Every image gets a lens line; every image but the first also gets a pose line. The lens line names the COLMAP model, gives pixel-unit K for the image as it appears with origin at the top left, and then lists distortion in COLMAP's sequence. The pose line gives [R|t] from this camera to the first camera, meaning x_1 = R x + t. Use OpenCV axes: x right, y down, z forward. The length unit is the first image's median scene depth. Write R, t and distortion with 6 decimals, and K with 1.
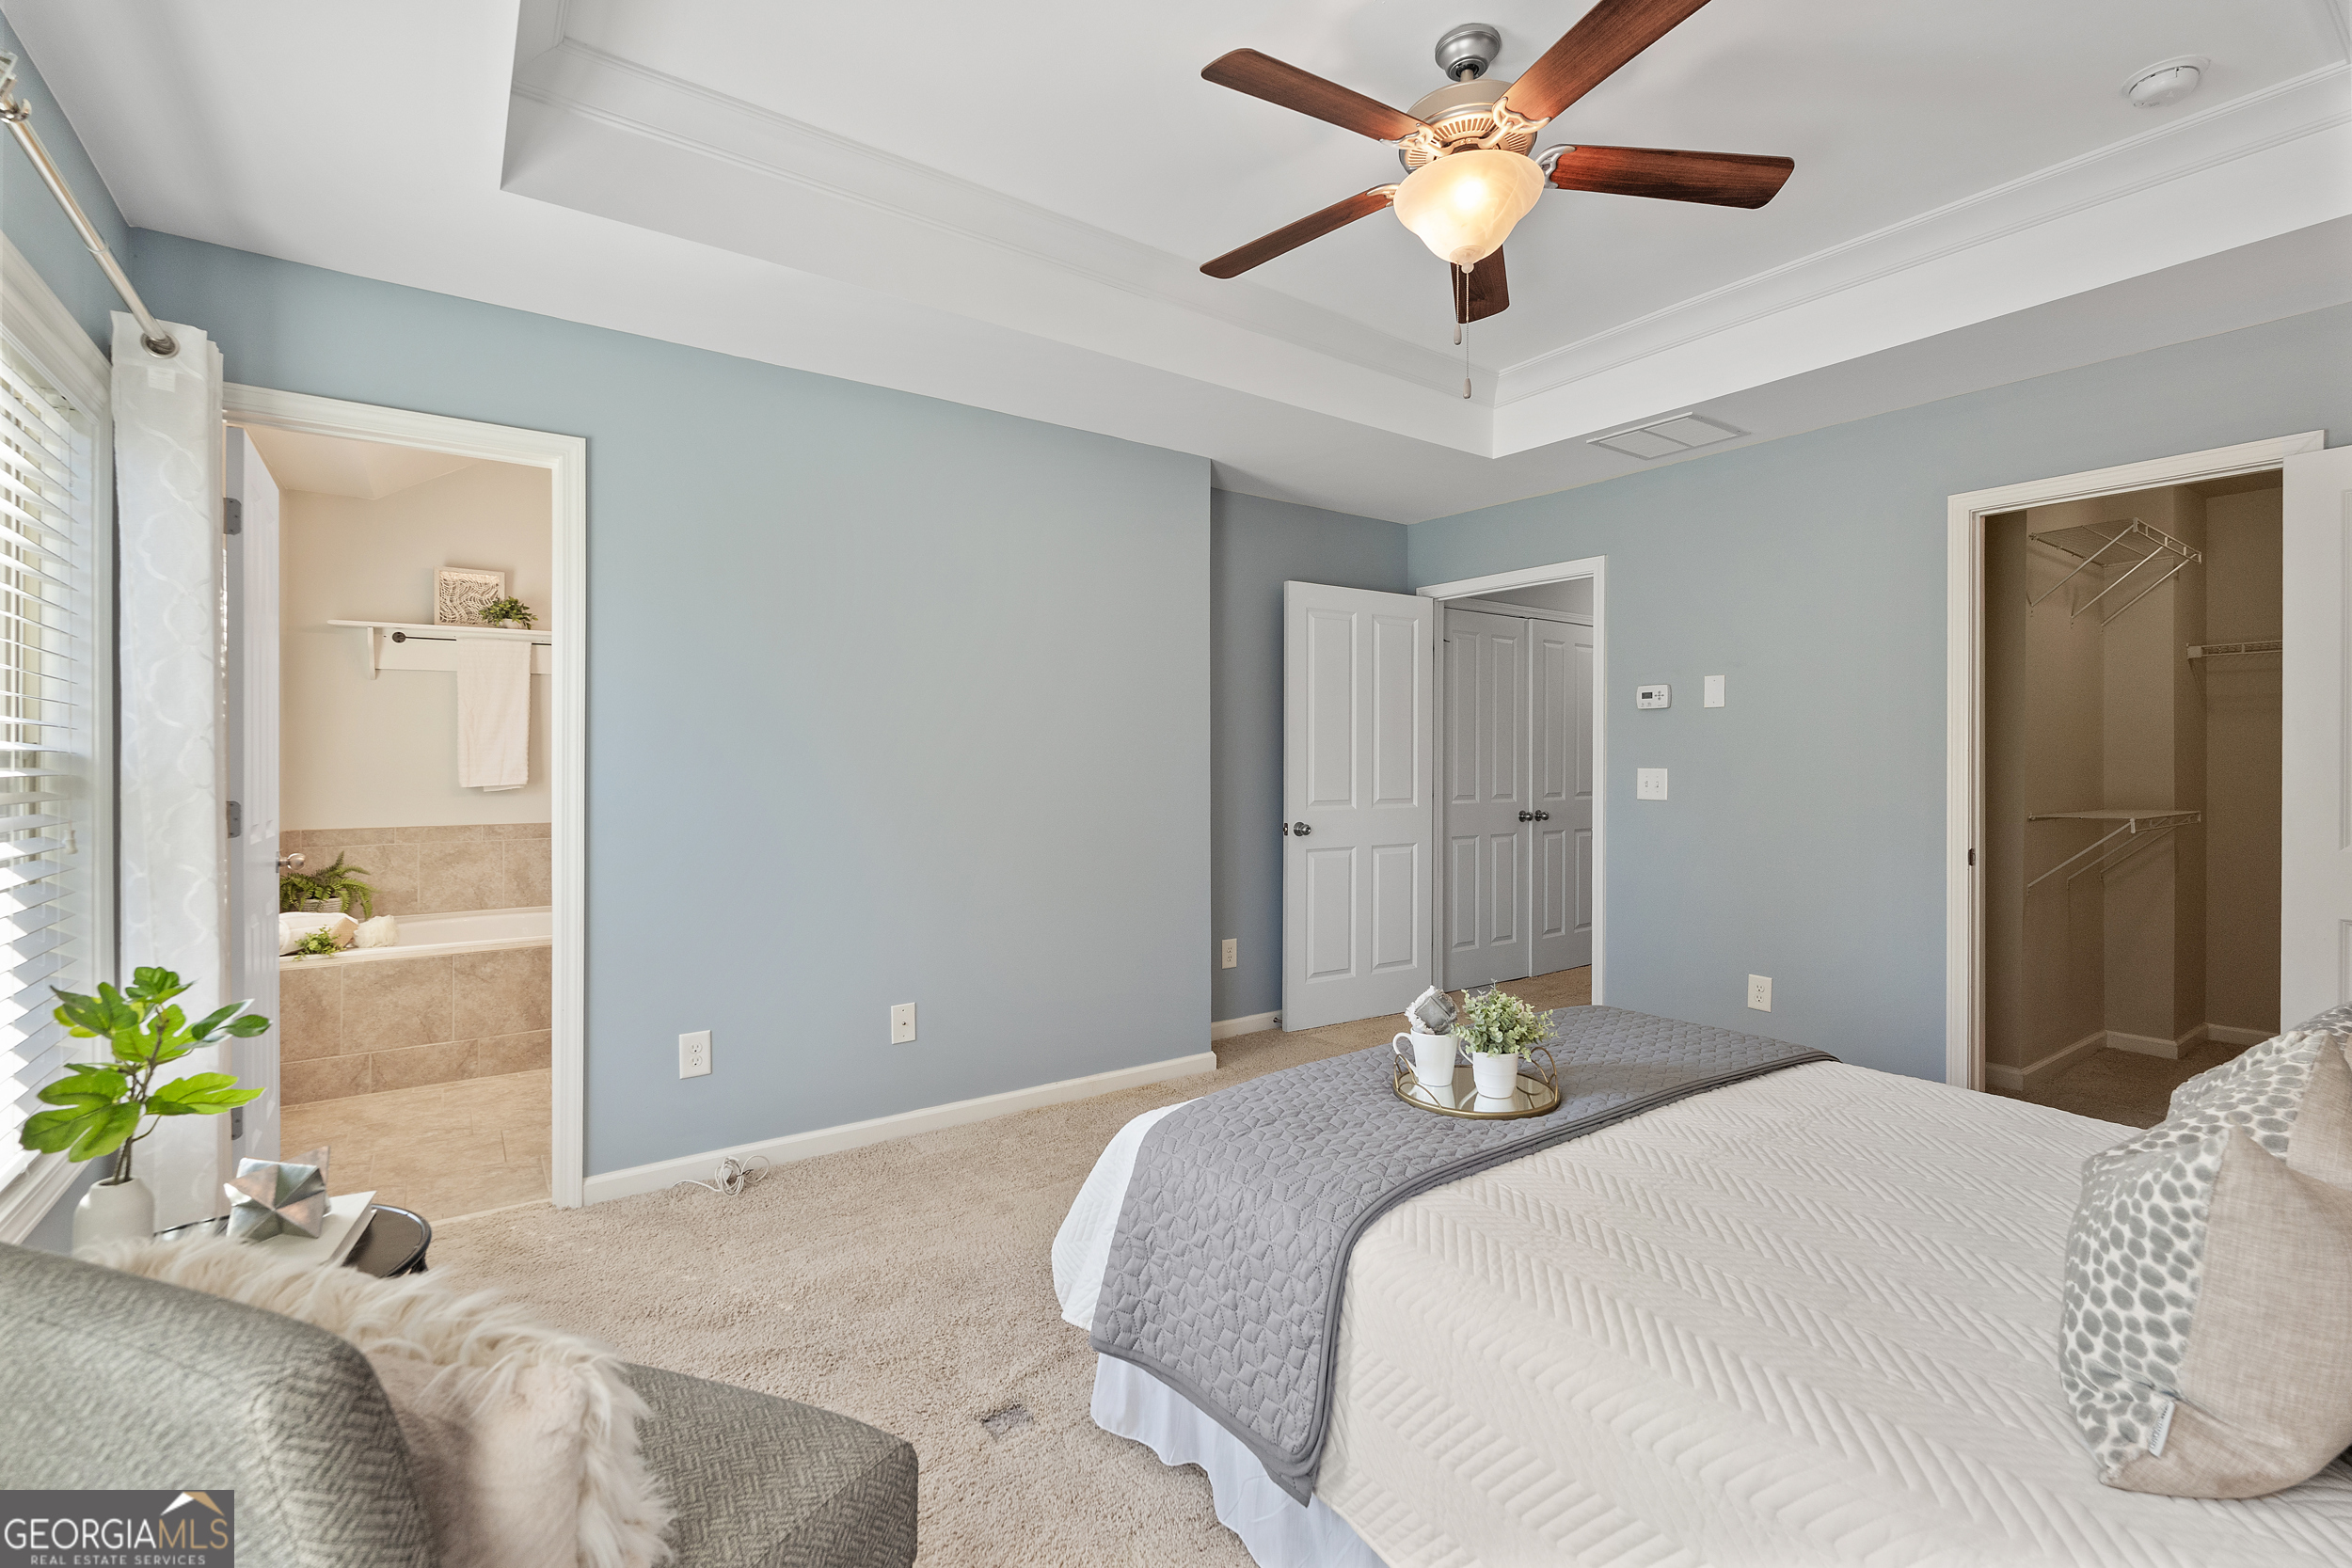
lens RADIAL K [[1053.2, 0, 1175.2], [0, 1053.2, 761.2], [0, 0, 1]] dist [-0.002003, -0.000666]
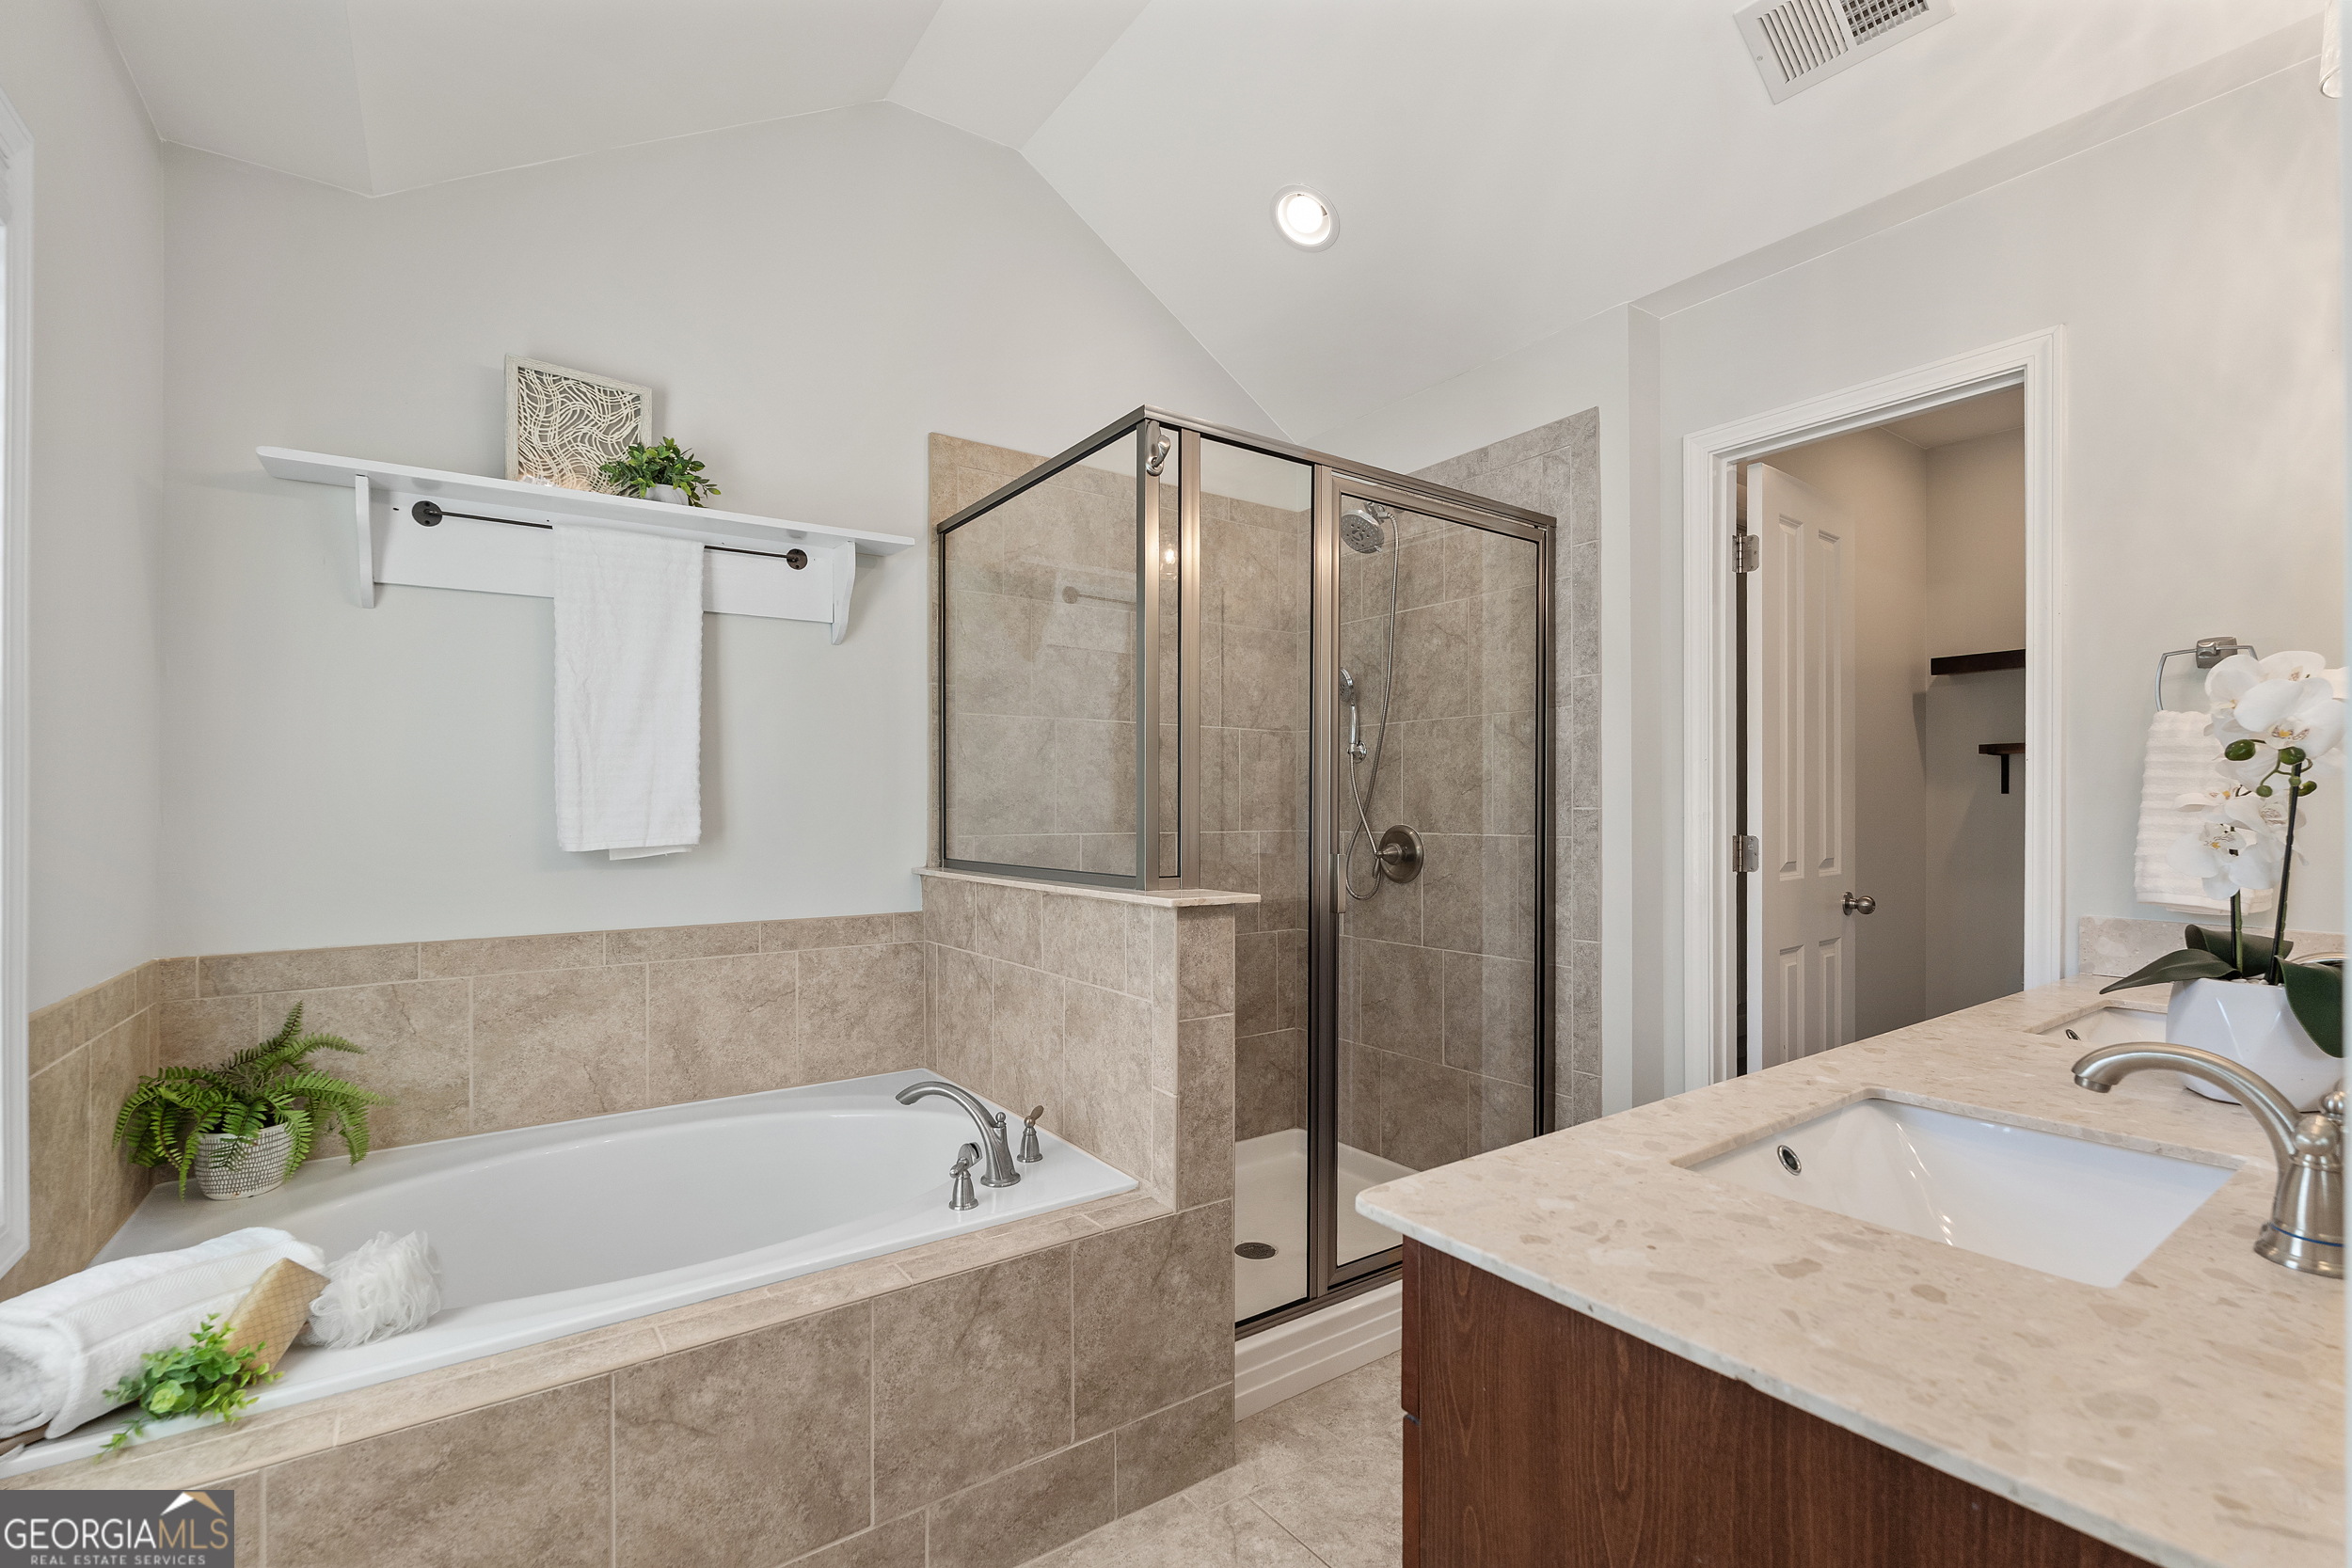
lens RADIAL K [[1041.7, 0, 1169.7], [0, 1041.7, 809.6], [0, 0, 1]] dist [-0.001985, -0.000330]
pose [[0.999997, -0.001635, 0.001703, -0.439475], [0.001634, 0.999999, 0.000526, 0.007174], [-0.001704, -0.000524, 0.999998, 0.578579]]
